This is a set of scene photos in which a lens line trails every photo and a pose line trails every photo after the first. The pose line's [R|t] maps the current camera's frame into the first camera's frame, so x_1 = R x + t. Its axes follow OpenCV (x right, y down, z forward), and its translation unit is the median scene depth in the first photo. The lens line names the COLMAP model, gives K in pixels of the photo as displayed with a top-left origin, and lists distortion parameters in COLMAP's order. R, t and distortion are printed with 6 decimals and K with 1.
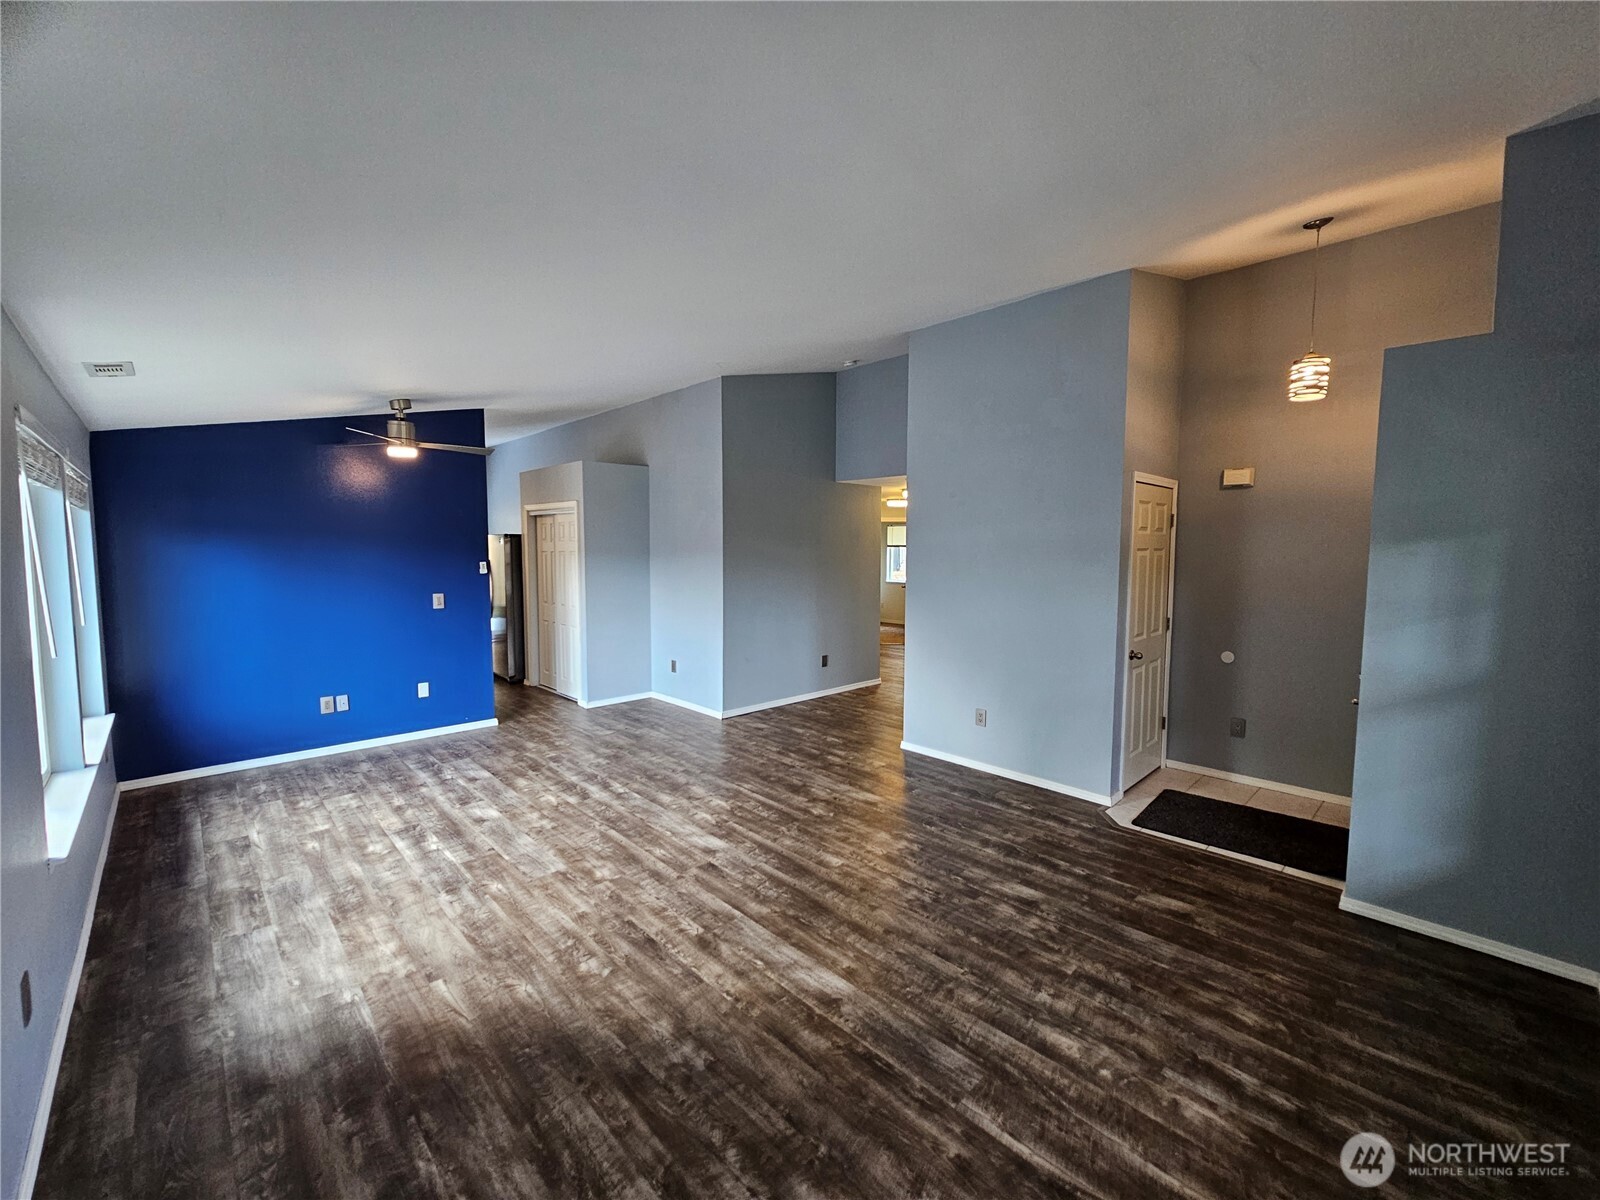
lens RADIAL K [[652.5, 0, 799.1], [0, 652.5, 597.7], [0, 0, 1]] dist [-0.004301, 0.002349]
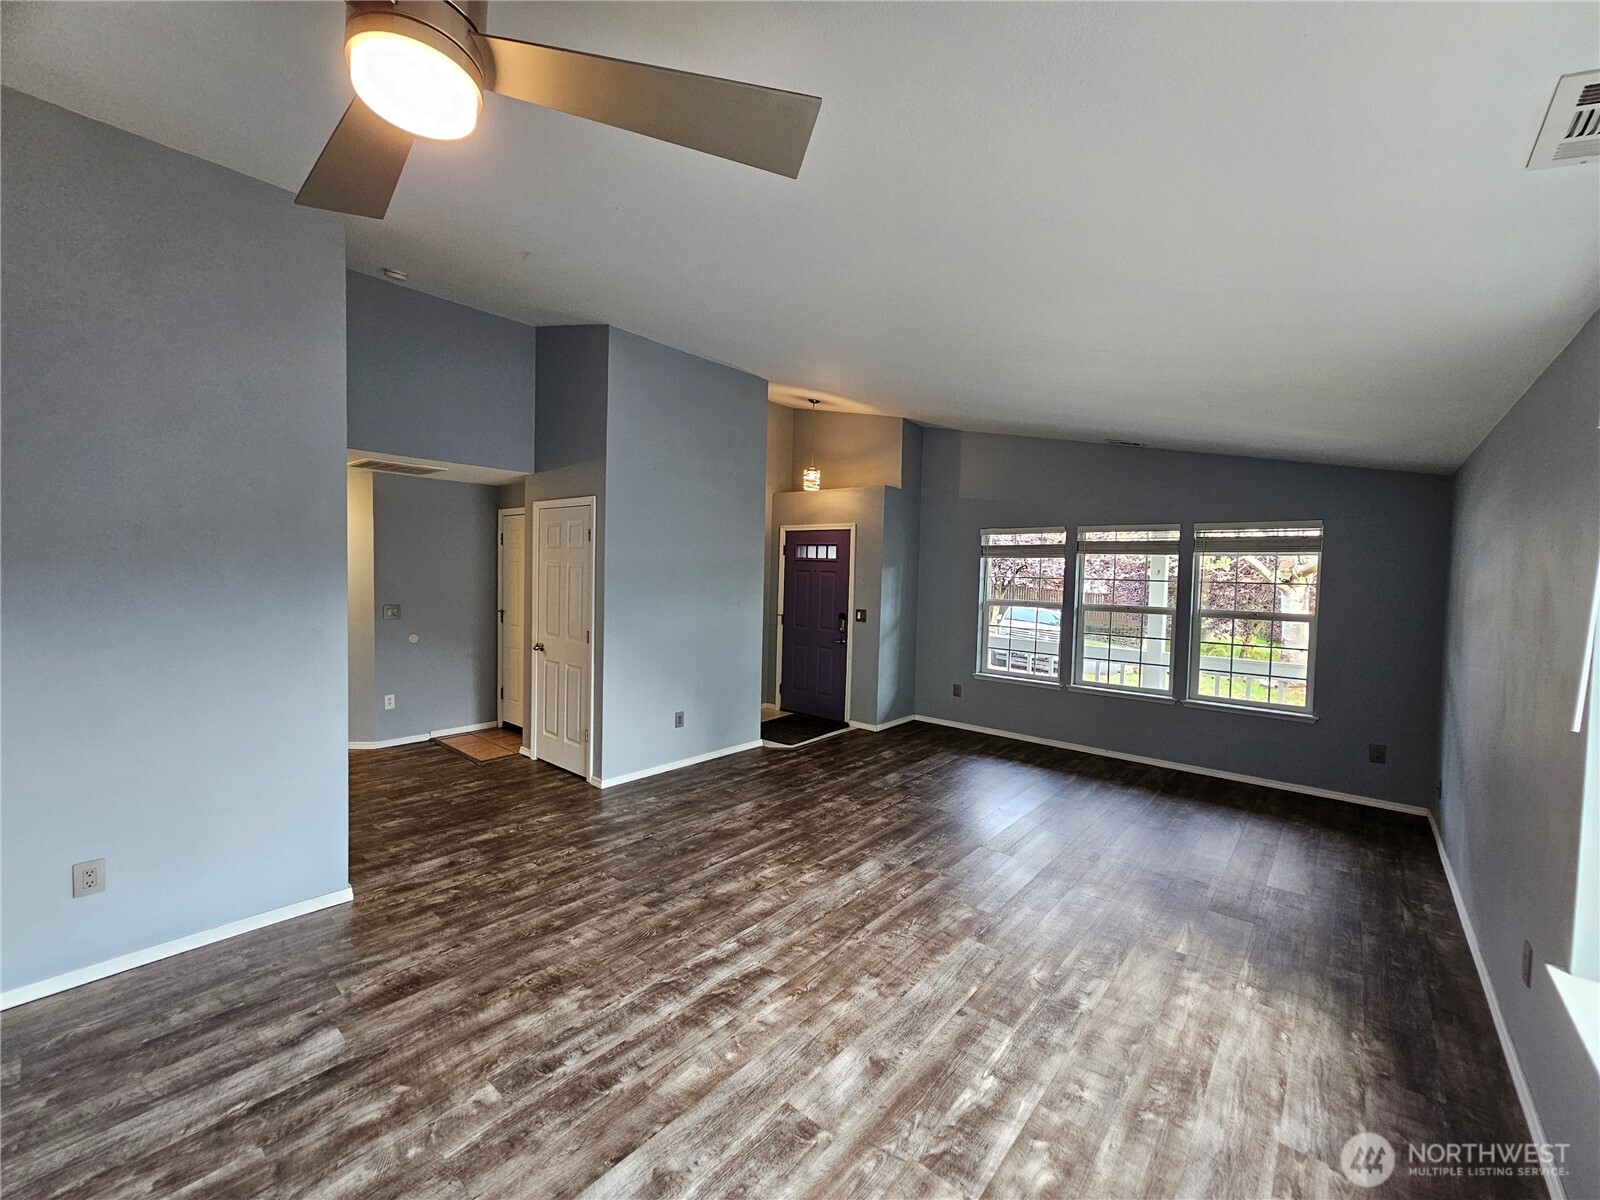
lens RADIAL K [[652.5, 0, 802.1], [0, 652.5, 600.5], [0, 0, 1]] dist [-0.004301, 0.002349]
pose [[-0.101591, -0.051024, 0.993517, -1.062048], [0.053752, 0.996943, 0.056696, -0.085770], [-0.993373, 0.059163, -0.098538, 1.156124]]
